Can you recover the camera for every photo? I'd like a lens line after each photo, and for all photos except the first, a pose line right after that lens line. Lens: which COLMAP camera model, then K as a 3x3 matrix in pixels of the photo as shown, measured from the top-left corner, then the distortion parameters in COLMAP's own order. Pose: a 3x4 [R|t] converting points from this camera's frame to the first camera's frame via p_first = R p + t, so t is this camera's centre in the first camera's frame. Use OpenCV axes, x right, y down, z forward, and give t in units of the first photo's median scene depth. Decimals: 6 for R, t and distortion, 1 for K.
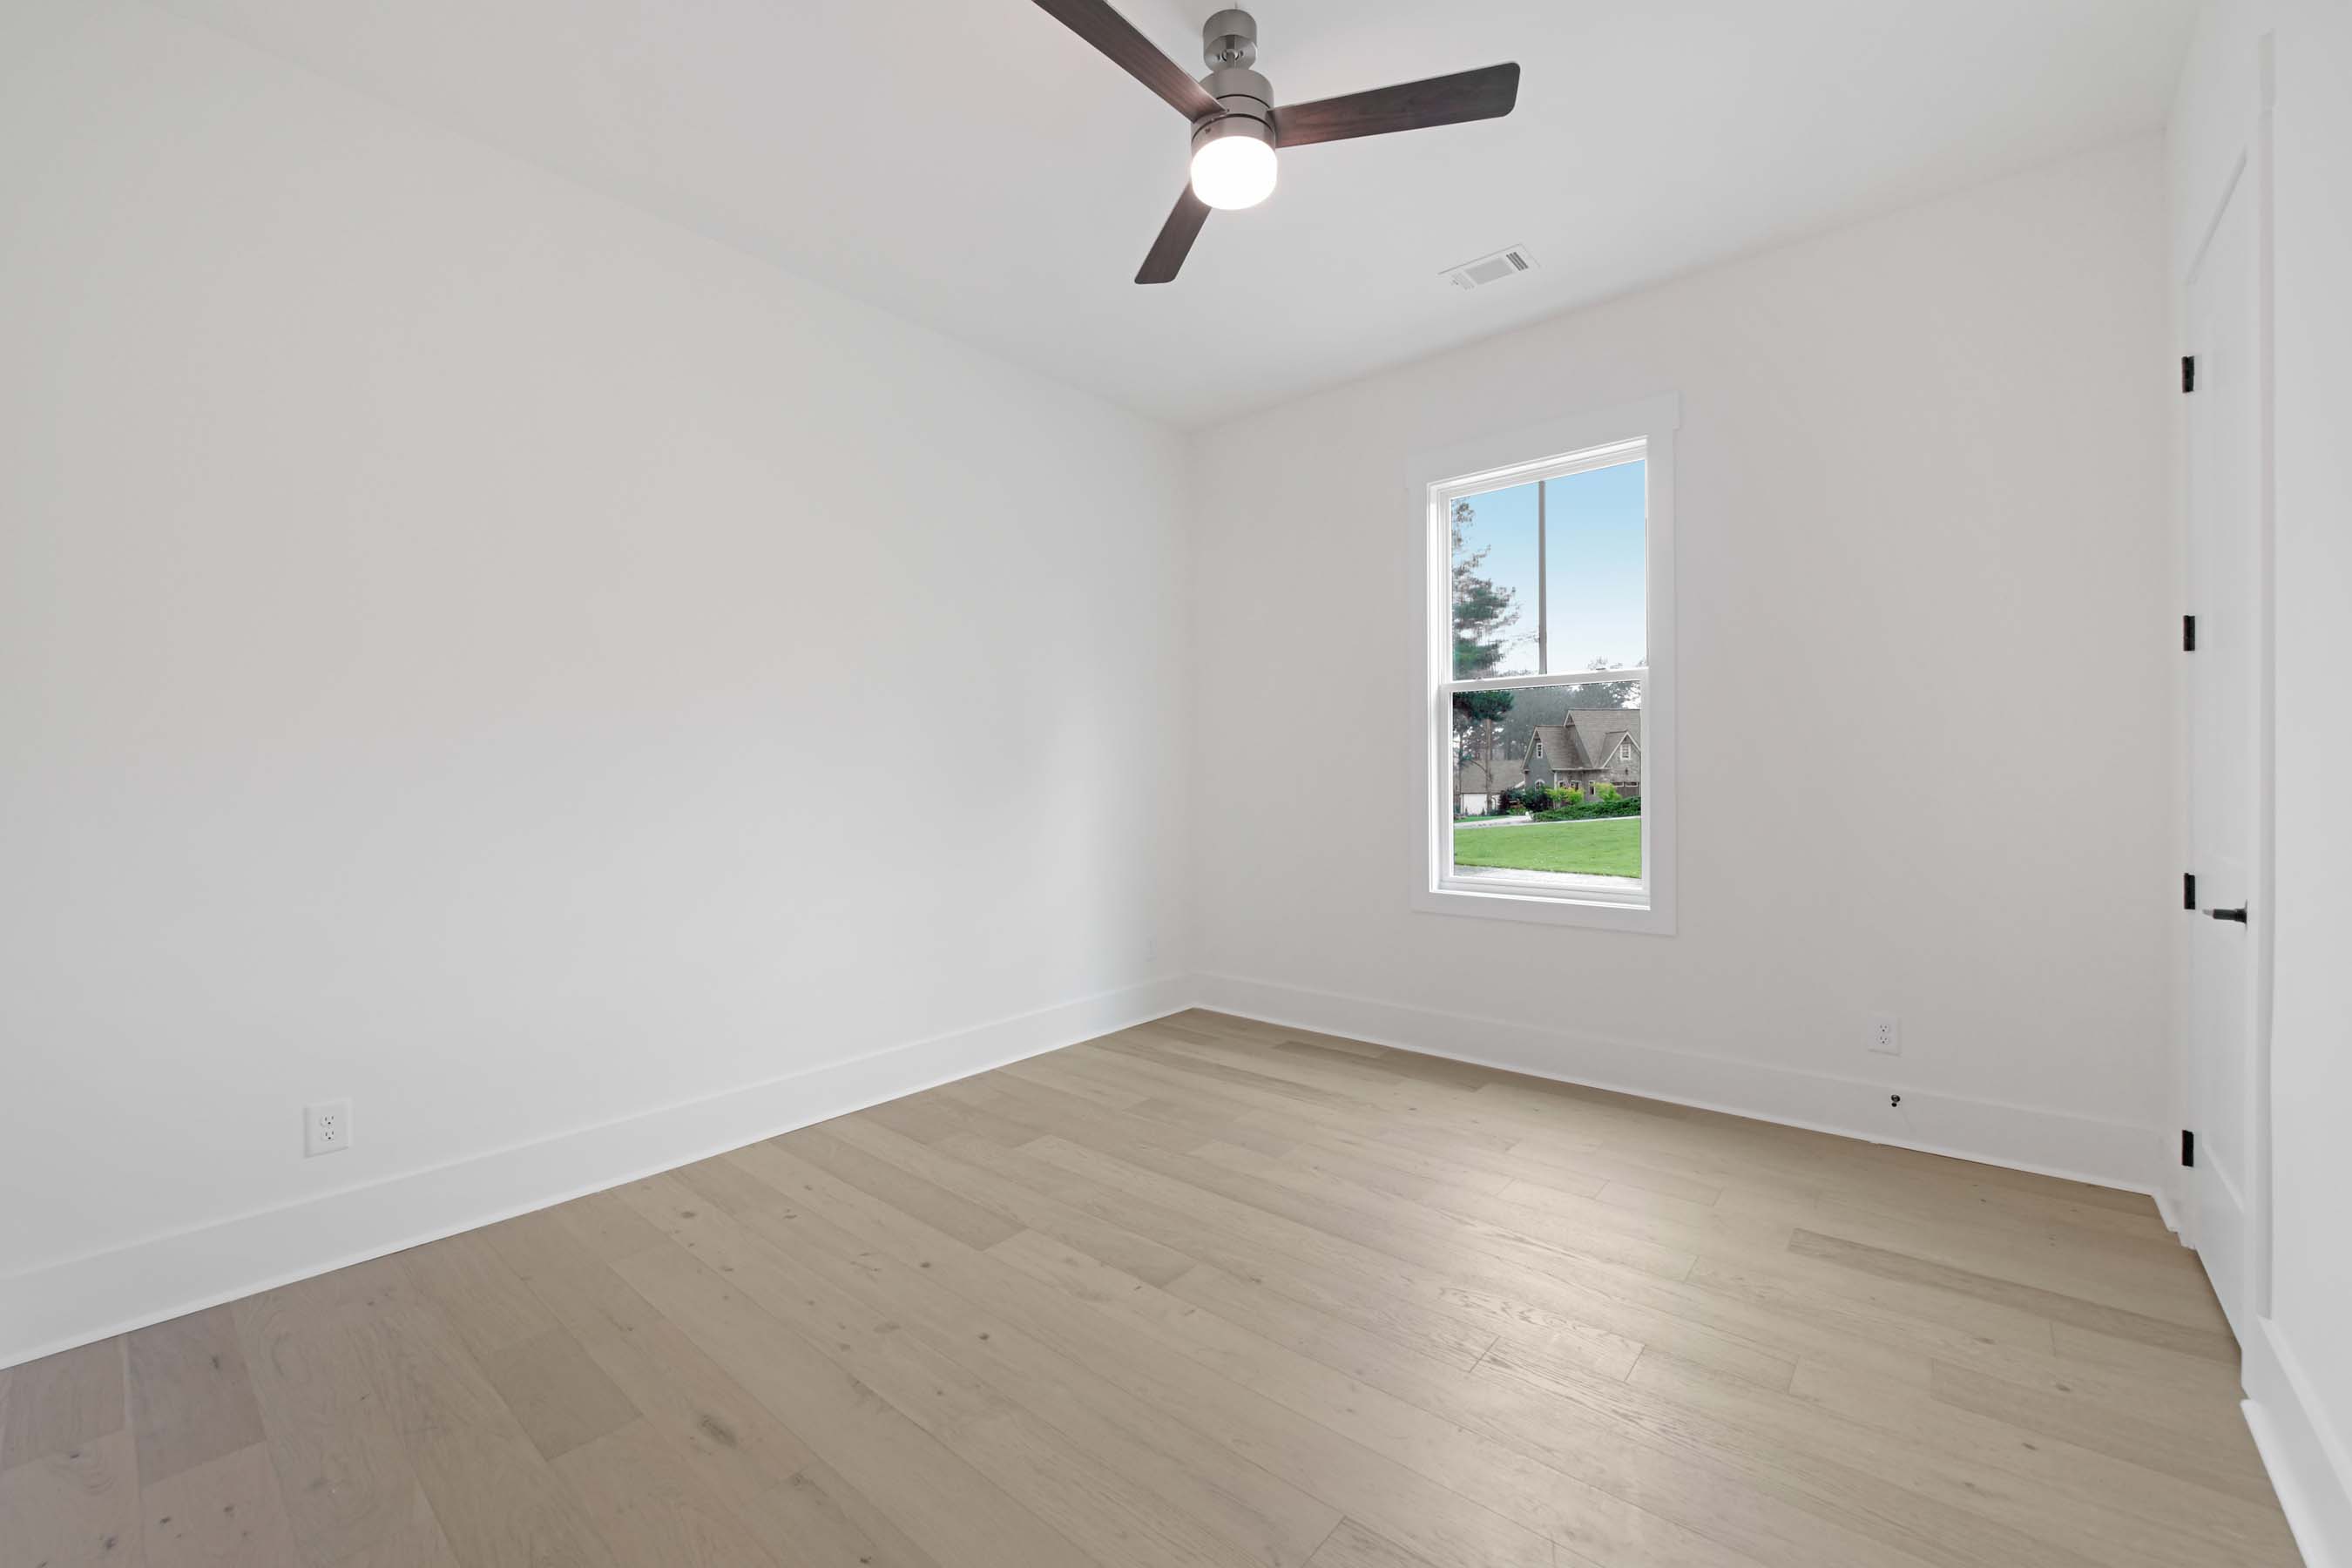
lens RADIAL K [[938.5, 0, 1176.7], [0, 938.5, 776.7], [0, 0, 1]] dist [-0.001723, -0.000065]
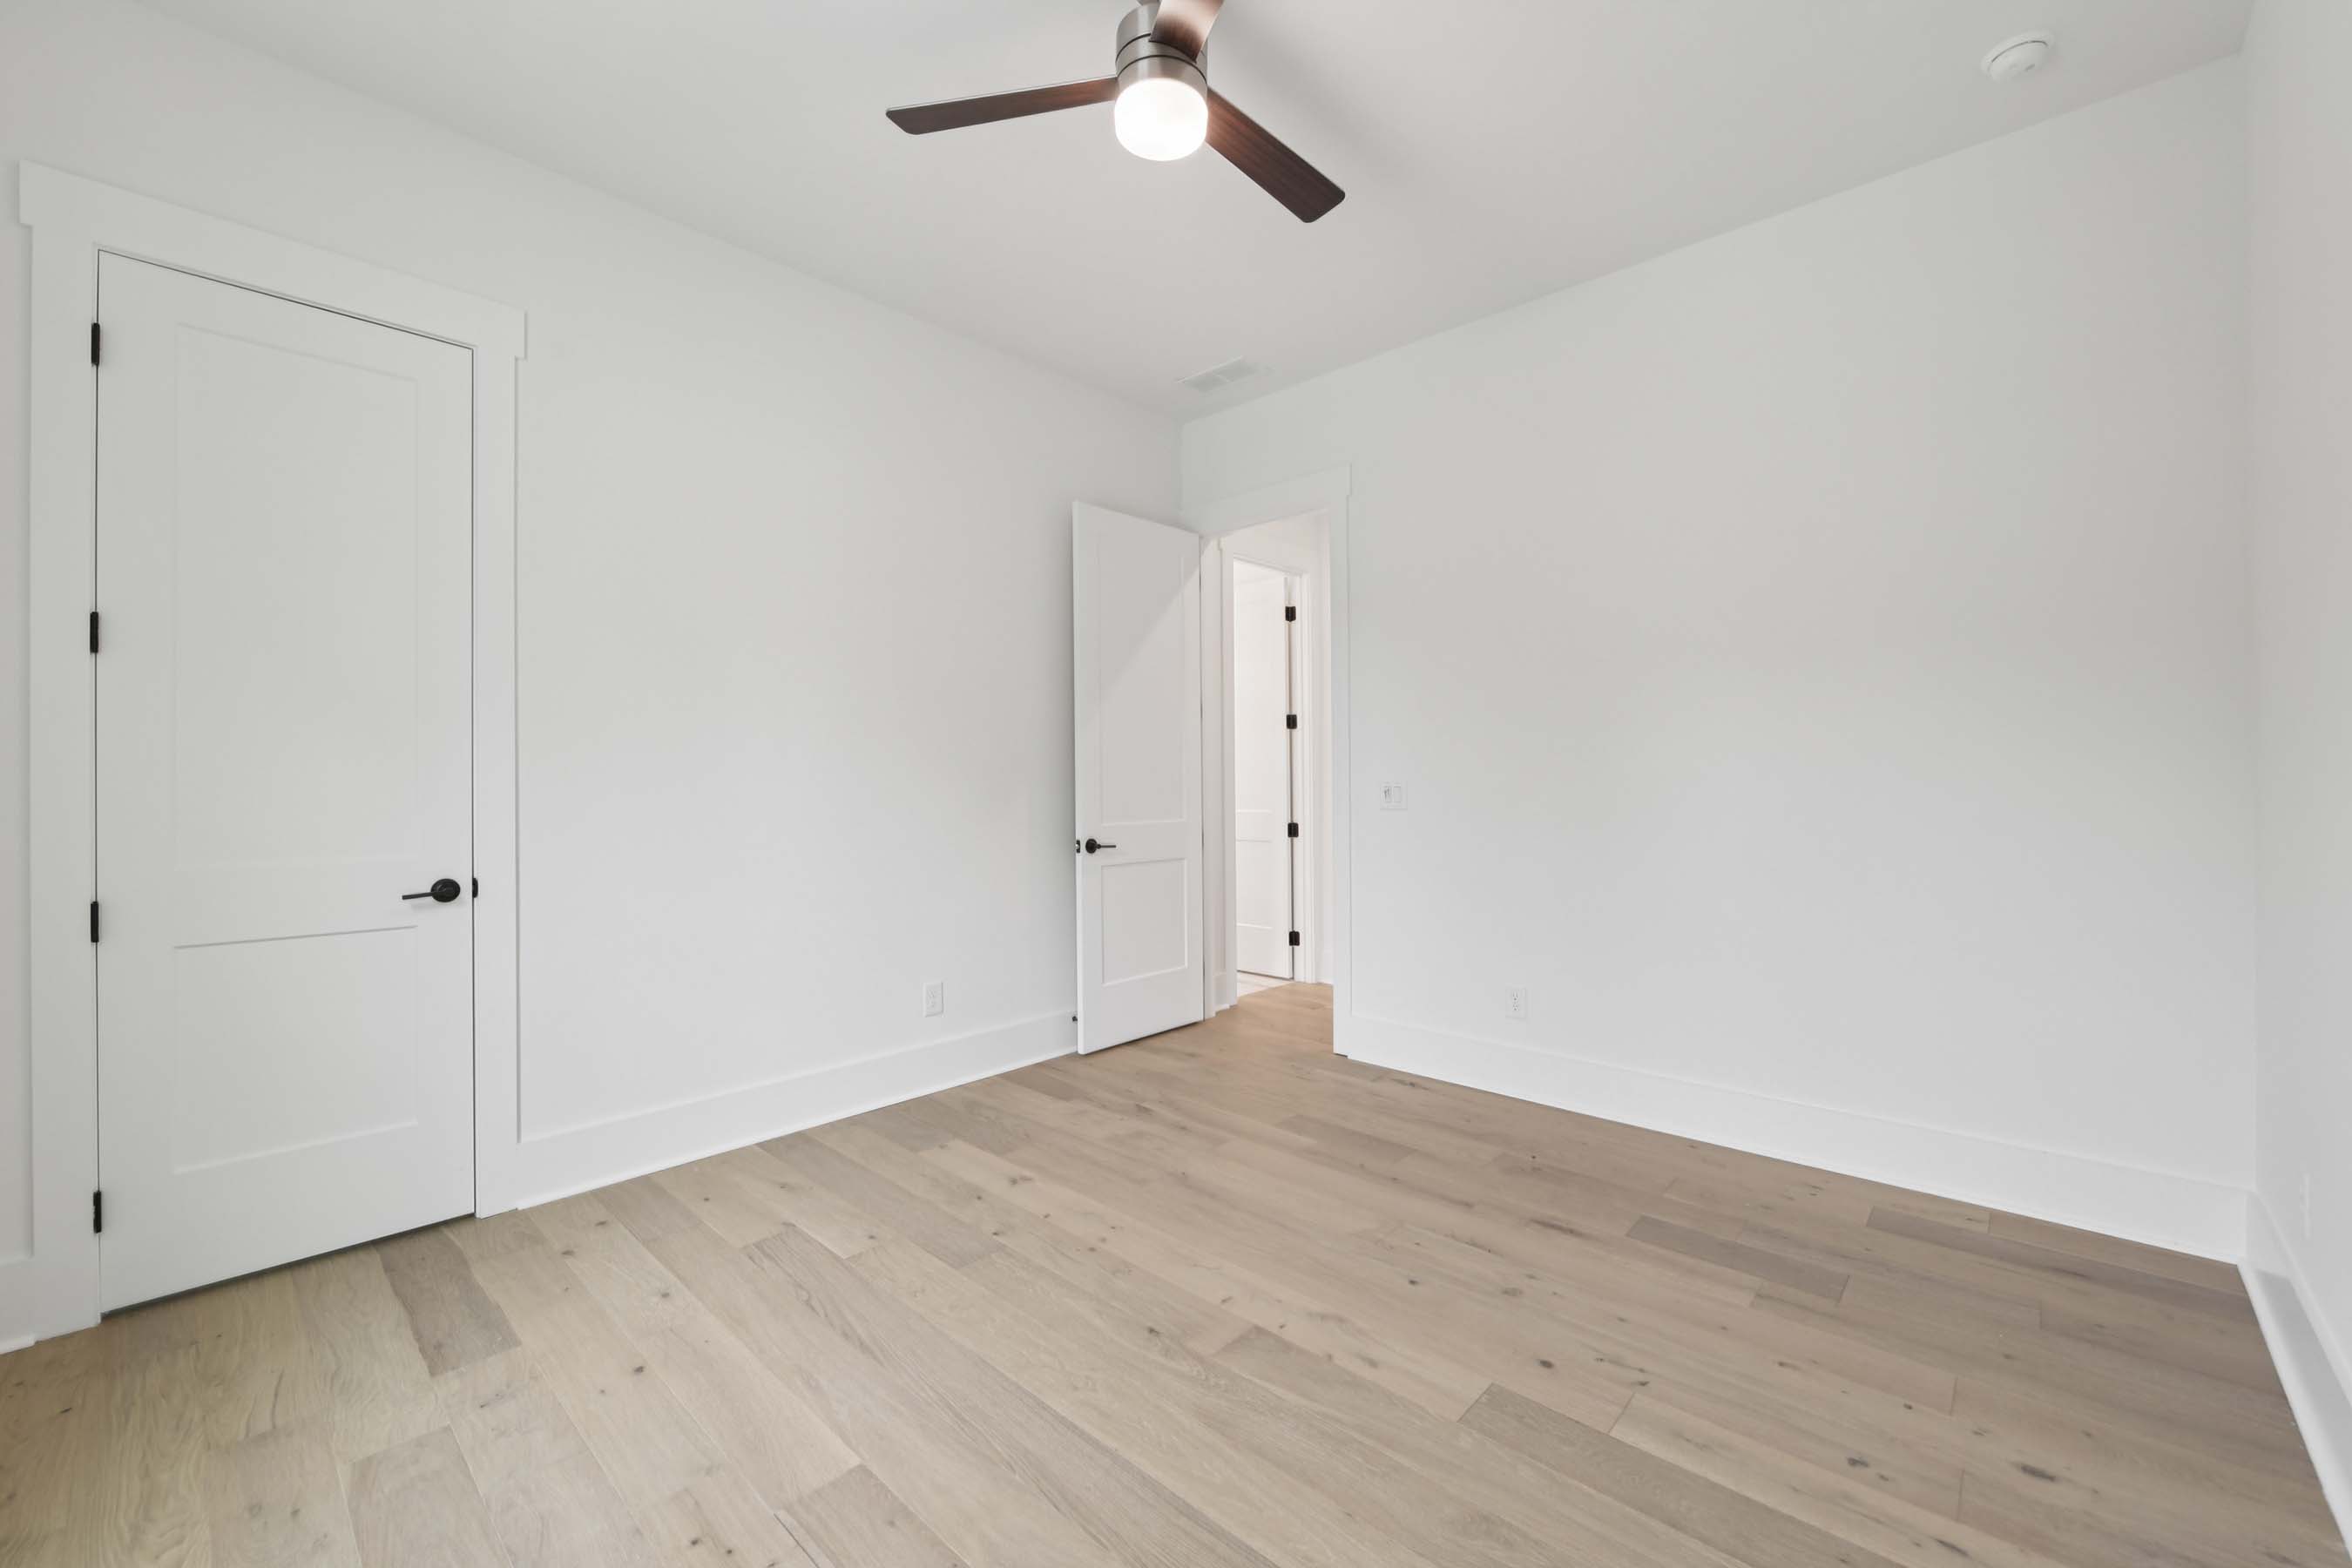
lens RADIAL K [[938.5, 0, 1178.5], [0, 938.5, 784.3], [0, 0, 1]] dist [-0.001723, -0.000065]
pose [[-0.998981, 0.013616, 0.043021, 0.013004], [0.013793, 0.999898, 0.003819, 0.003230], [-0.042964, 0.004409, -0.999067, 1.882032]]
